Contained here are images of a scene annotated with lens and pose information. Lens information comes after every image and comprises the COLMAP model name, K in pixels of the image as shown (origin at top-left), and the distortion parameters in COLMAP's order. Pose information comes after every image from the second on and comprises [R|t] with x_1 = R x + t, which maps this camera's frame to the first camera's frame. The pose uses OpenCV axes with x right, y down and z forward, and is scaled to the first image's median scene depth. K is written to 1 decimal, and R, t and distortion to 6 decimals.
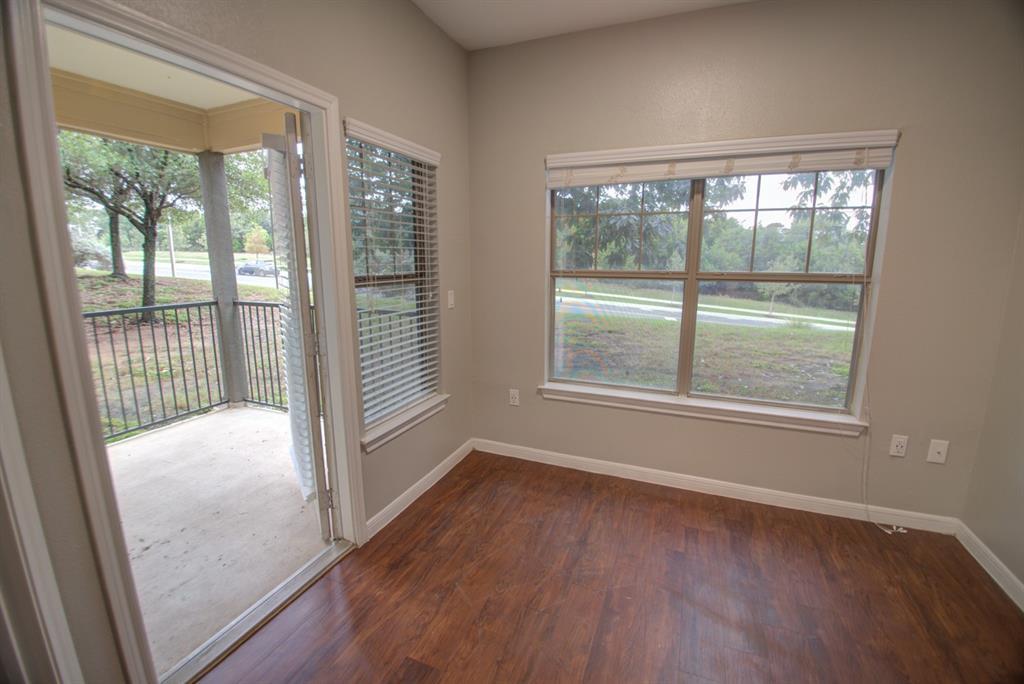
lens RADIAL K [[431.6, 0, 508.2], [0, 431.6, 339.7], [0, 0, 1]] dist [-0.038322, -0.000876]
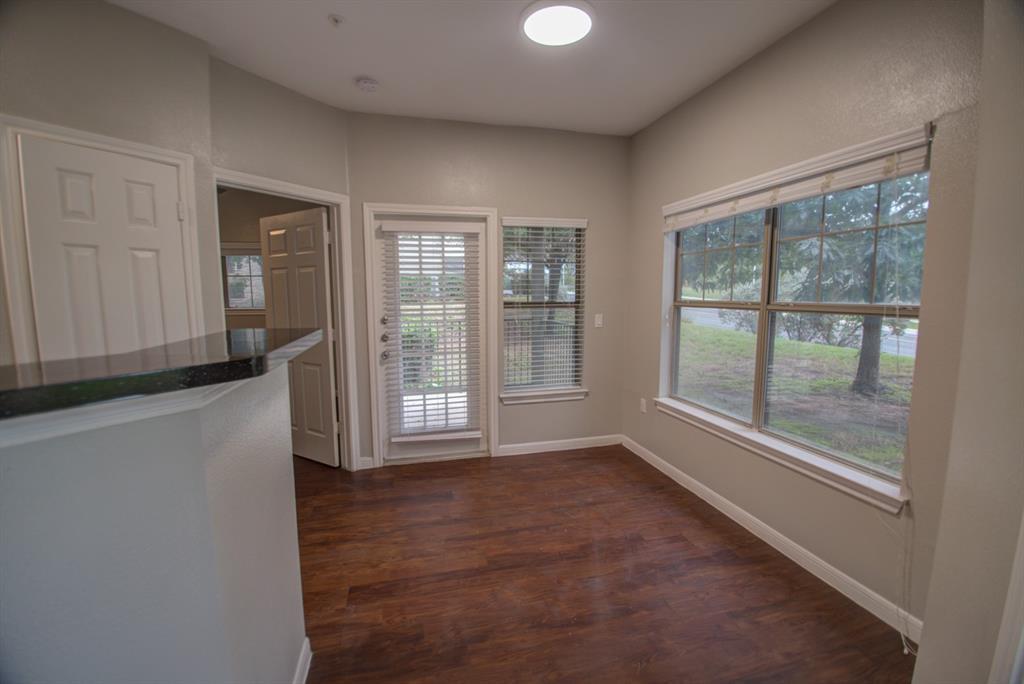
lens RADIAL K [[432.8, 0, 507.6], [0, 432.8, 349.6], [0, 0, 1]] dist [-0.038120, -0.000344]
pose [[0.602069, 0.098162, -0.792387, 0.838762], [-0.140530, 0.989949, 0.015859, 0.015807], [0.785980, 0.101806, 0.609813, -0.051120]]
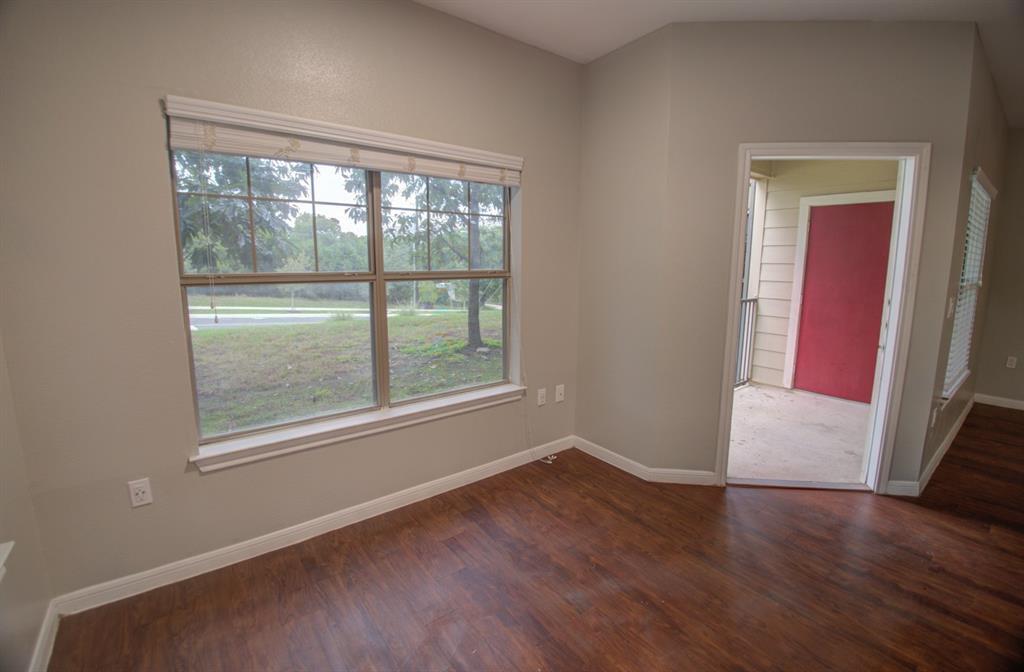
lens RADIAL K [[434.2, 0, 508.6], [0, 434.2, 325.4], [0, 0, 1]] dist [-0.037724, -0.000566]
pose [[0.497854, -0.127021, 0.857909, -0.230769], [0.150750, 0.986832, 0.058627, -0.057700], [-0.854058, 0.100142, 0.510447, 0.295921]]
